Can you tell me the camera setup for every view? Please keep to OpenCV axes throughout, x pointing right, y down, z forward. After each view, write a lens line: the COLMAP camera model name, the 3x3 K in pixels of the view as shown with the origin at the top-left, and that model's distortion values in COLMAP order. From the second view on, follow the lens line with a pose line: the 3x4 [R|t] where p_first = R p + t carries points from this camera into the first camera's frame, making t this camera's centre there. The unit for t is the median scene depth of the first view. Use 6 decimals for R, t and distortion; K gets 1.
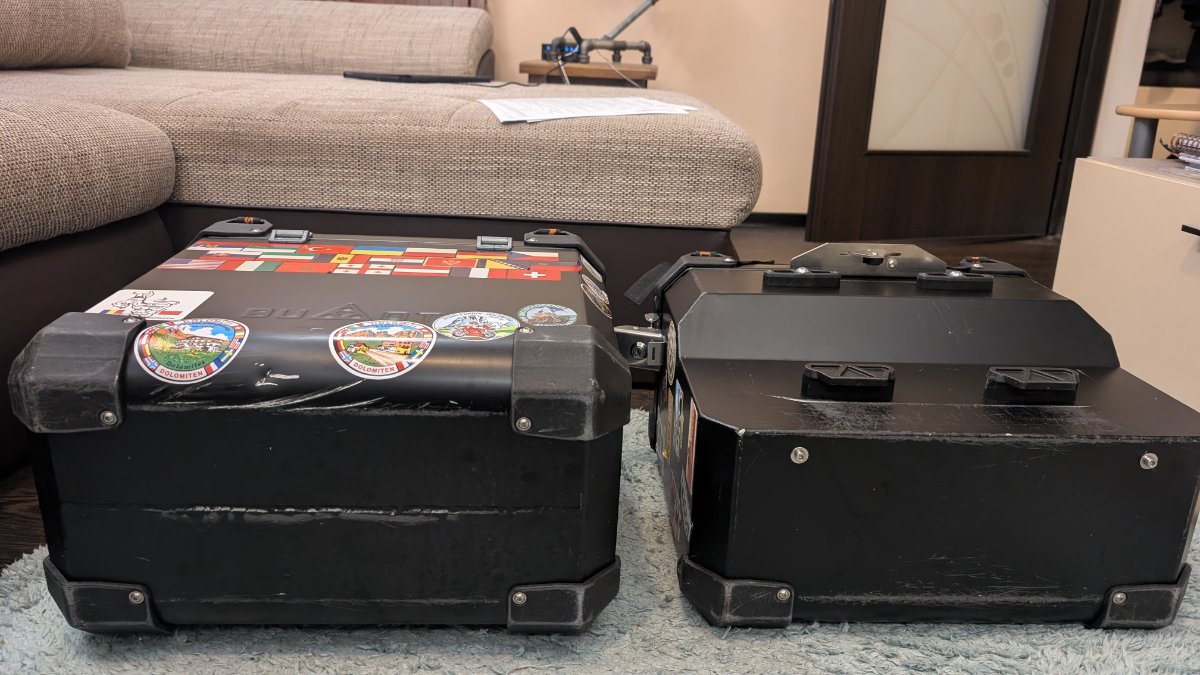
lens RADIAL K [[921.9, 0, 600.4], [0, 921.9, 344.7], [0, 0, 1]] dist [0.008581, -0.013534]
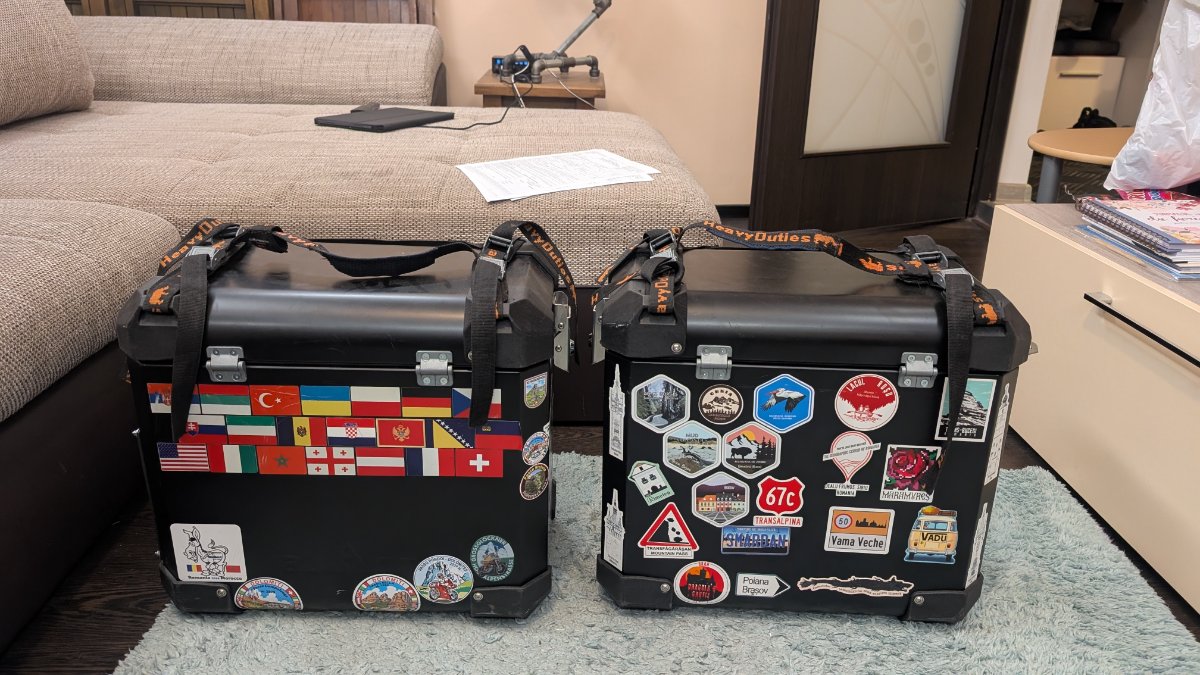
lens RADIAL K [[921.9, 0, 596.6], [0, 921.9, 332.7], [0, 0, 1]] dist [0.008581, -0.013534]
pose [[0.996474, -0.046216, 0.070020, -0.036309], [0.041571, 0.996926, 0.066411, -0.089936], [-0.072874, -0.063266, 0.995333, -0.063362]]
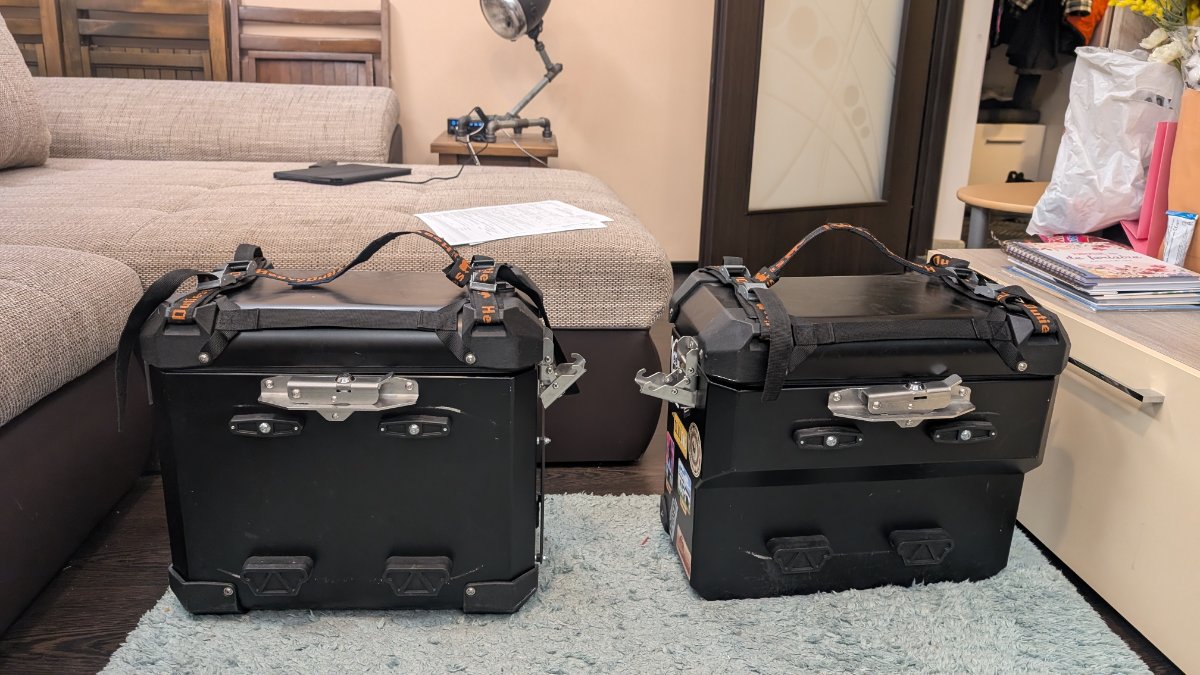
lens RADIAL K [[921.9, 0, 600.1], [0, 921.9, 326.1], [0, 0, 1]] dist [0.008581, -0.013534]
pose [[0.990277, -0.049033, 0.130184, -0.042572], [0.051112, 0.998613, -0.012673, -0.070348], [-0.129382, 0.019204, 0.991409, -0.083060]]
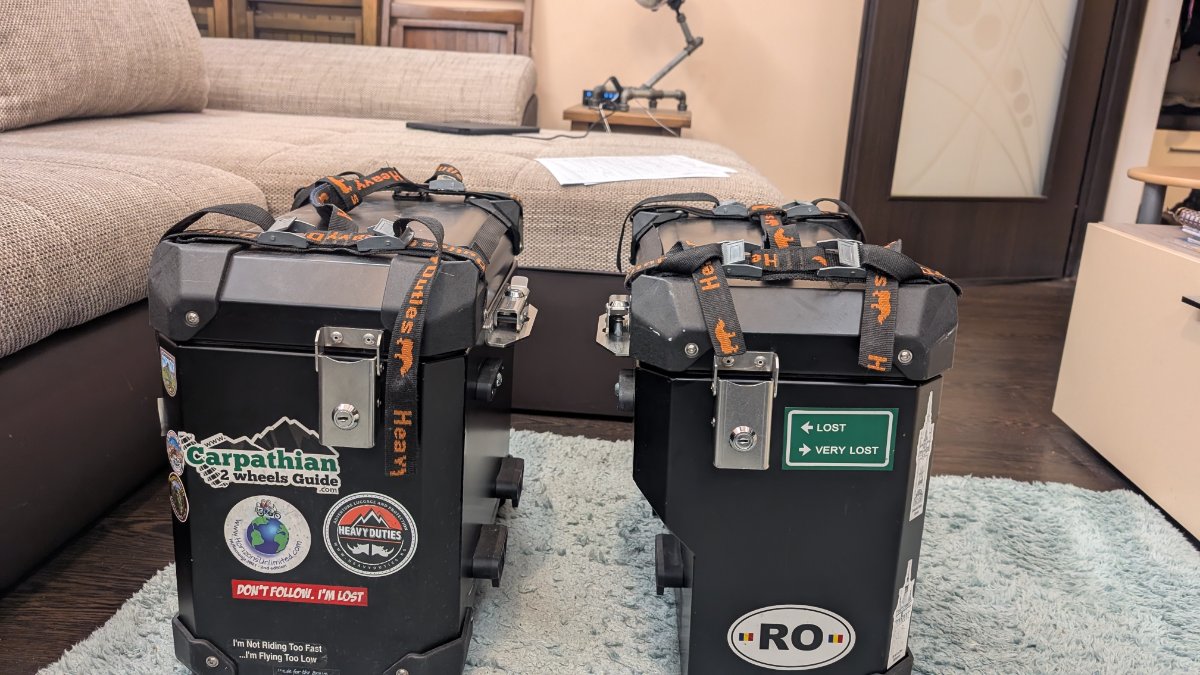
lens RADIAL K [[921.9, 0, 589.9], [0, 921.9, 333.4], [0, 0, 1]] dist [0.008581, -0.013534]
pose [[0.999410, 0.022125, -0.026264, -0.023260], [-0.022813, 0.999397, -0.026184, -0.020199], [0.025669, 0.026768, 0.999312, -0.058397]]
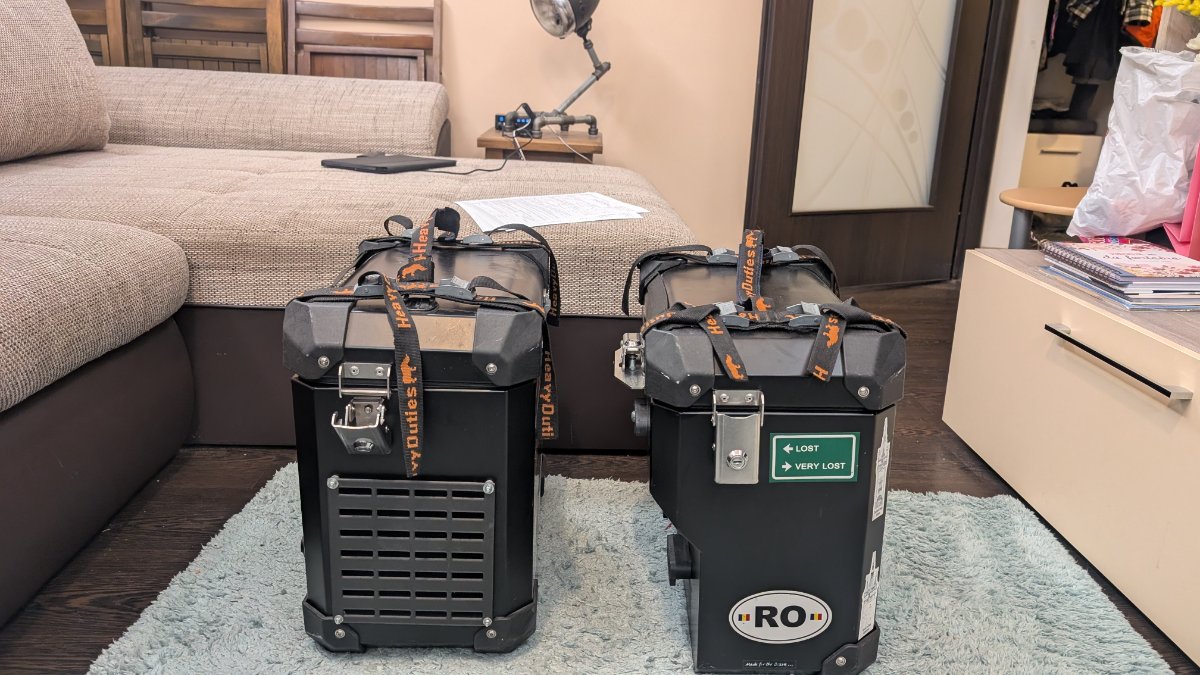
lens RADIAL K [[921.9, 0, 615.4], [0, 921.9, 328.9], [0, 0, 1]] dist [0.008581, -0.013534]
pose [[0.995620, -0.020482, 0.091220, -0.029450], [0.022461, 0.999533, -0.020725, -0.054491], [-0.090753, 0.022683, 0.995615, -0.090993]]
